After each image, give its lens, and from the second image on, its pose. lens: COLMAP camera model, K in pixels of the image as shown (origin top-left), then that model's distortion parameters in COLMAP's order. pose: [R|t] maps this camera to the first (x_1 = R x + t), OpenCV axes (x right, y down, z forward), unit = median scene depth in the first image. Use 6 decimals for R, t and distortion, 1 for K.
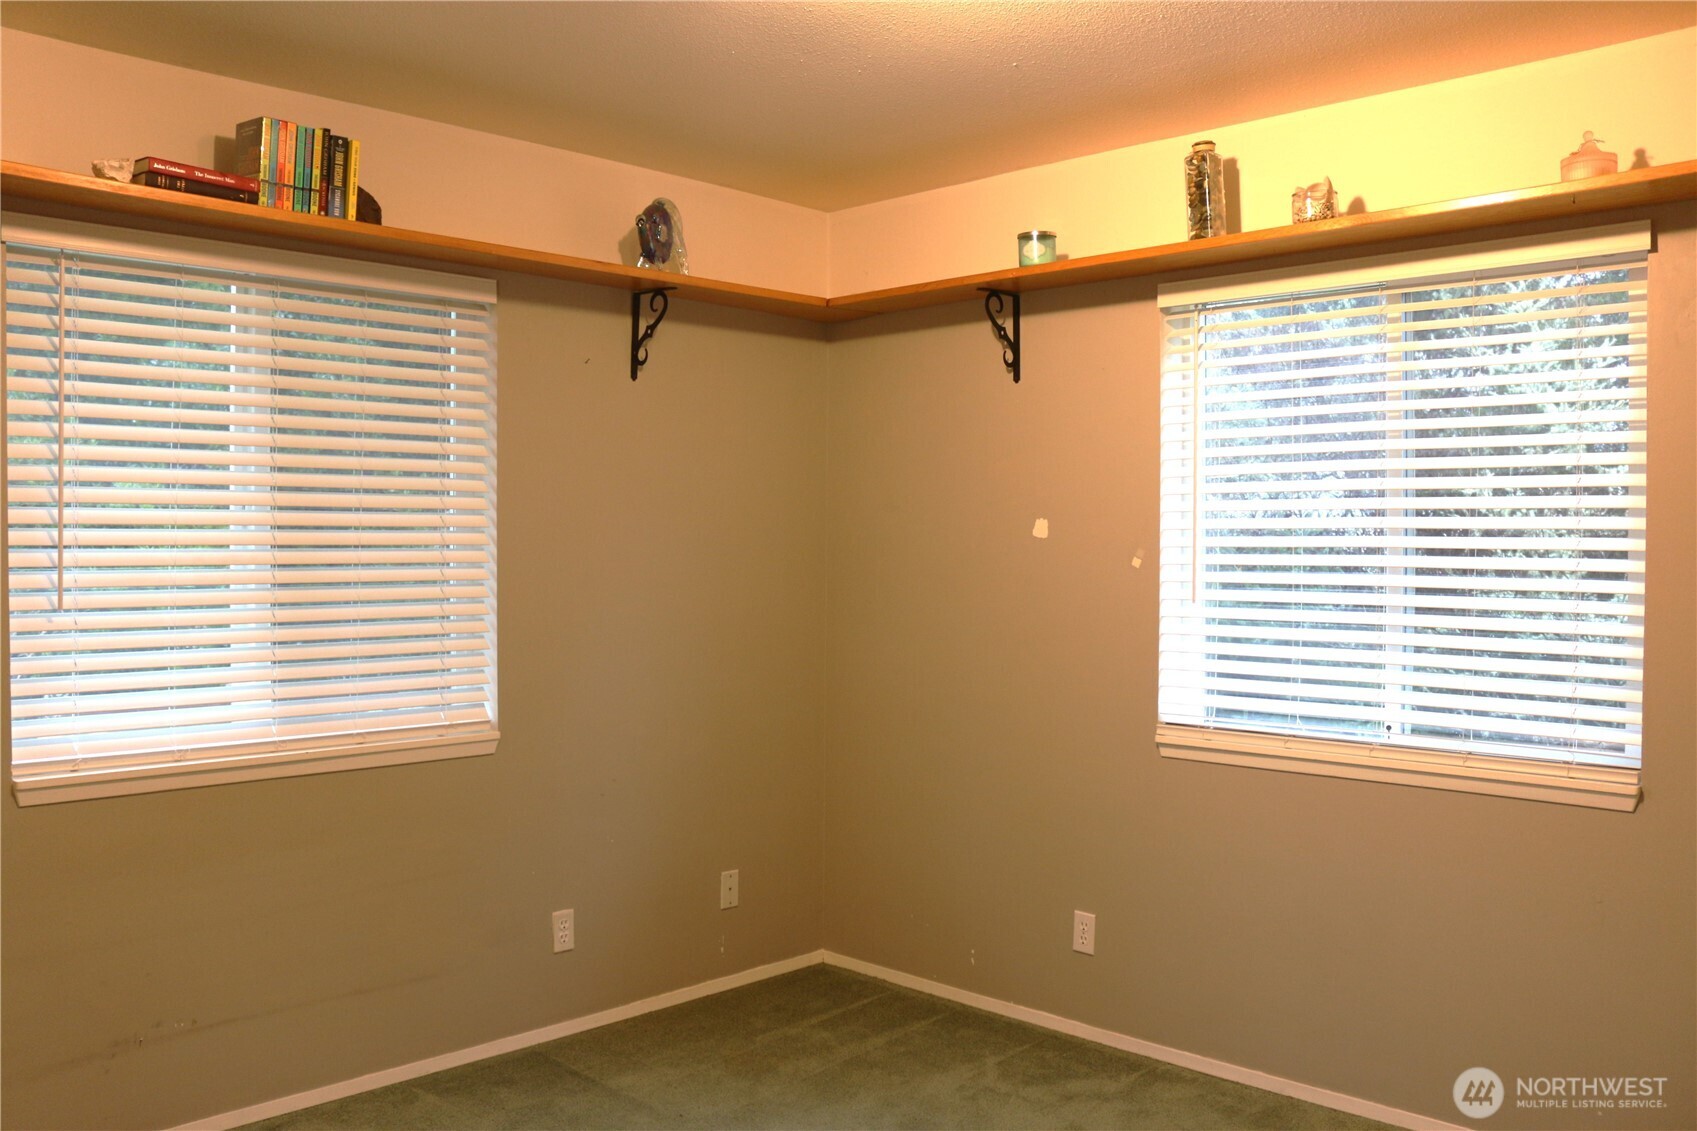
lens RADIAL K [[1419.4, 0, 848.5], [0, 1419.4, 565.5], [0, 0, 1]] dist [-0.087379, 0.011676]
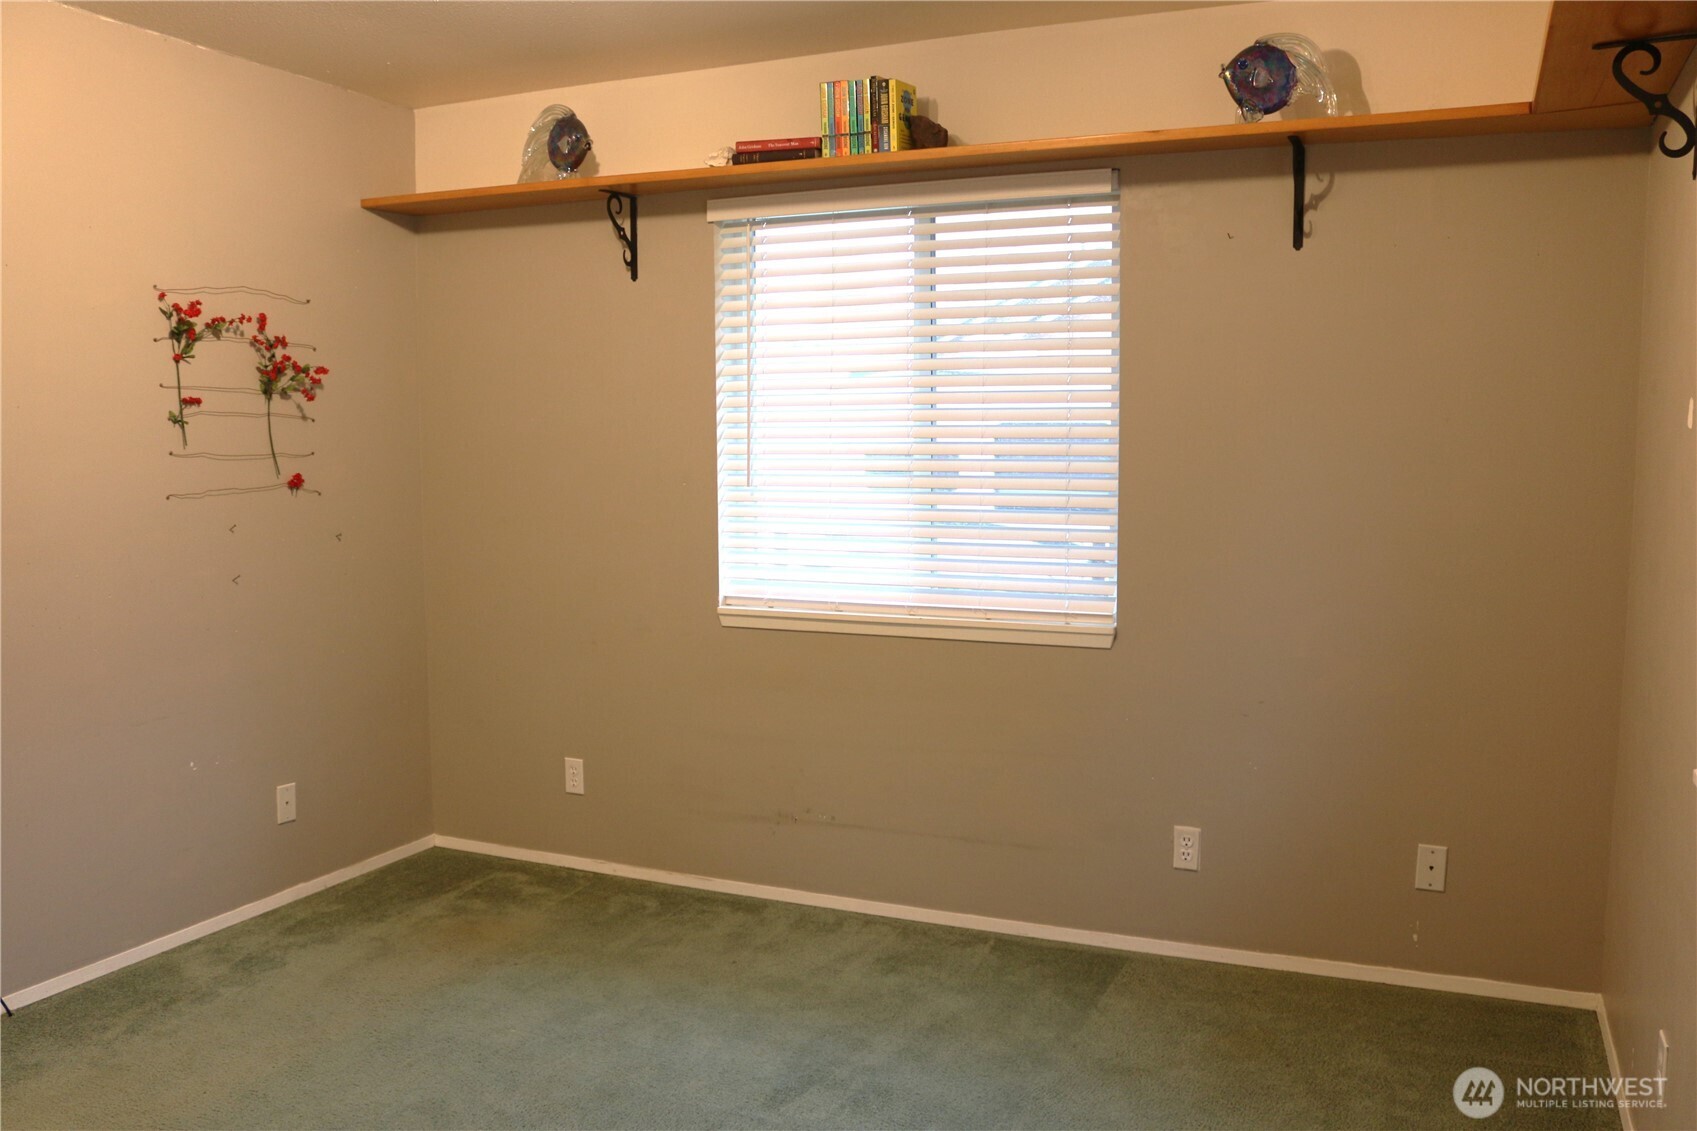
lens RADIAL K [[1419.4, 0, 848.5], [0, 1419.4, 565.5], [0, 0, 1]] dist [-0.087379, 0.011676]
pose [[0.351473, 0.073772, -0.933287, 0.671142], [-0.016302, 0.997222, 0.072687, 0.005419], [0.936056, -0.010332, 0.351699, 0.519192]]
